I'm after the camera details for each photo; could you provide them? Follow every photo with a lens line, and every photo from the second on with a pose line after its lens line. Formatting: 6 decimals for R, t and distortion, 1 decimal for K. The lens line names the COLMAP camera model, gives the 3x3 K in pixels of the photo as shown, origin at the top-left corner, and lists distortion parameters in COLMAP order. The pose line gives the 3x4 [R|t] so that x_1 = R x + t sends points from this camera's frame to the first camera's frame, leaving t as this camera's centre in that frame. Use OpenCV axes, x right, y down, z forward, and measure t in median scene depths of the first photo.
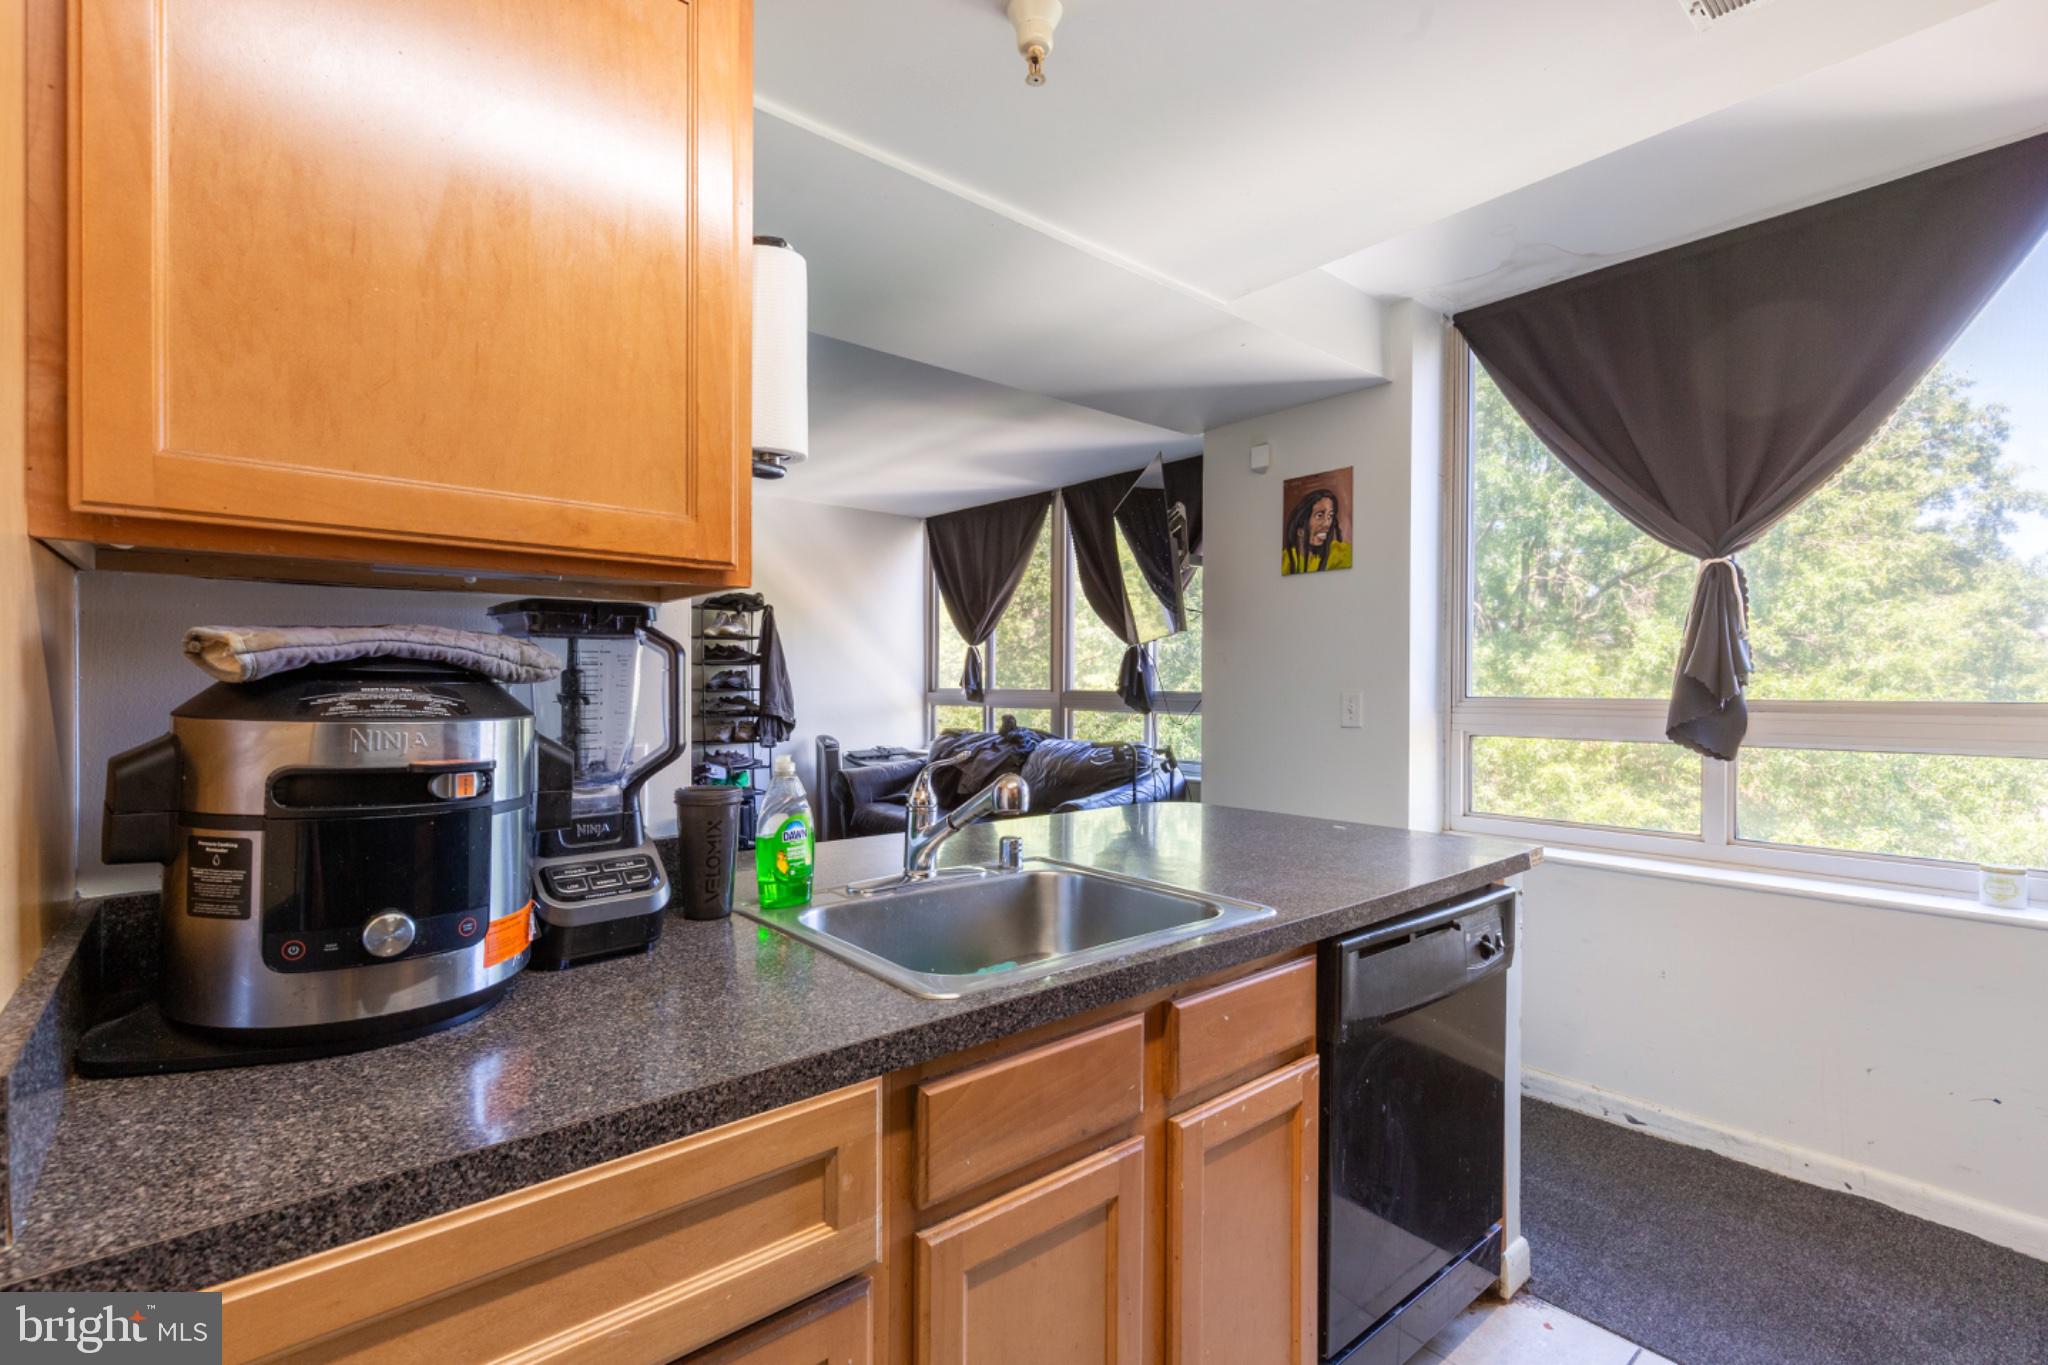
lens RADIAL K [[932.9, 0, 1020.4], [0, 932.9, 687.6], [0, 0, 1]] dist [0.007308, -0.000057]
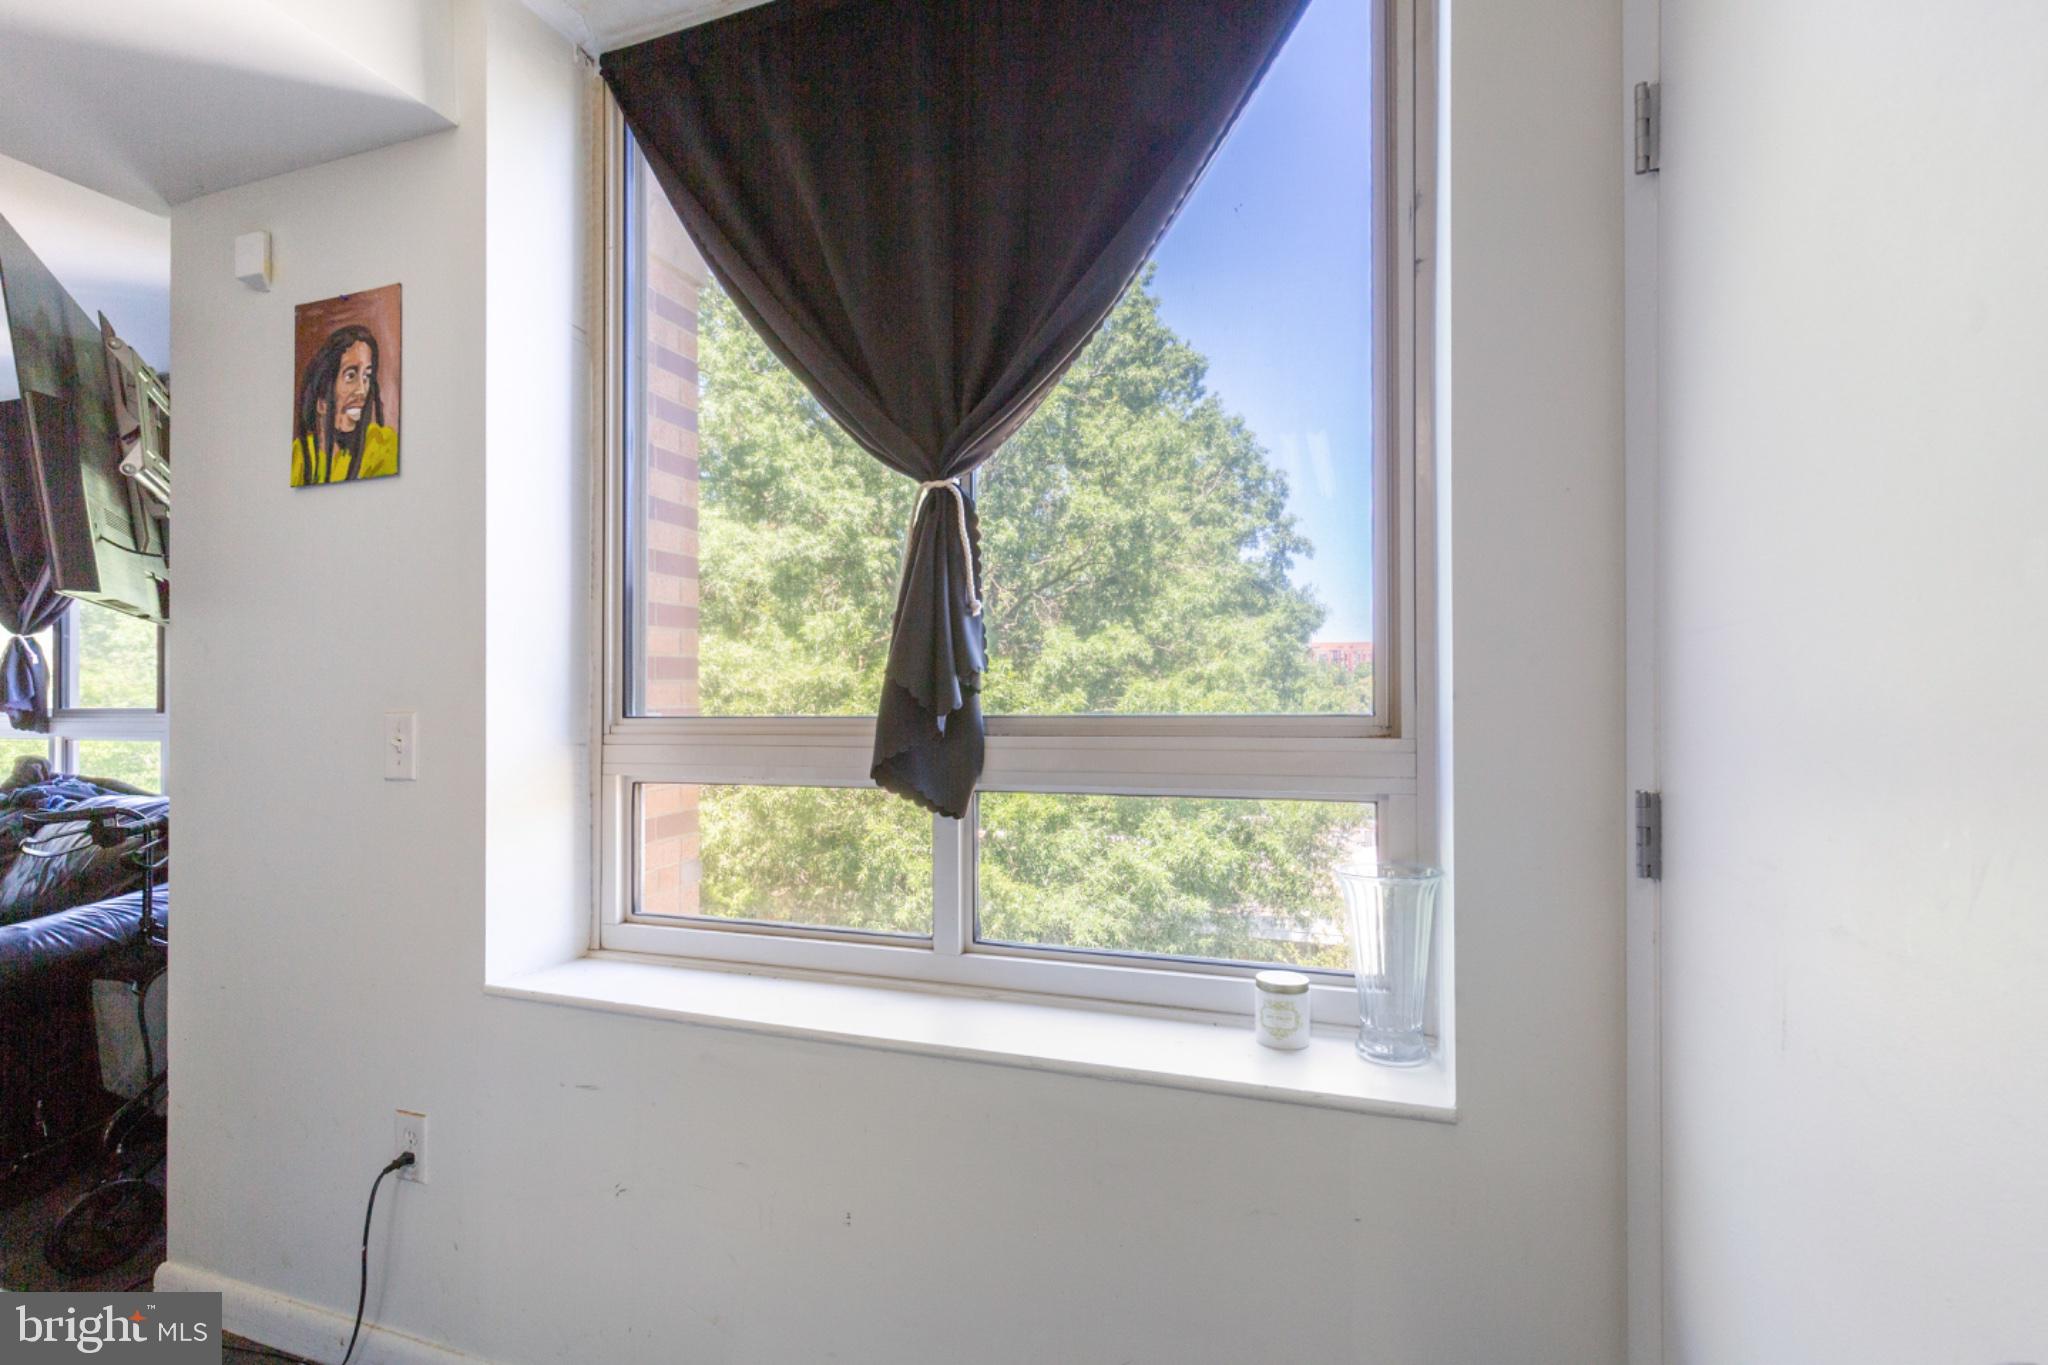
lens RADIAL K [[932.9, 0, 1020.4], [0, 932.9, 687.6], [0, 0, 1]] dist [0.007308, -0.000057]
pose [[0.863906, -0.008255, 0.503585, 0.211532], [0.011490, 0.999928, -0.003320, -0.001426], [-0.503521, 0.008655, 0.863940, 0.199306]]
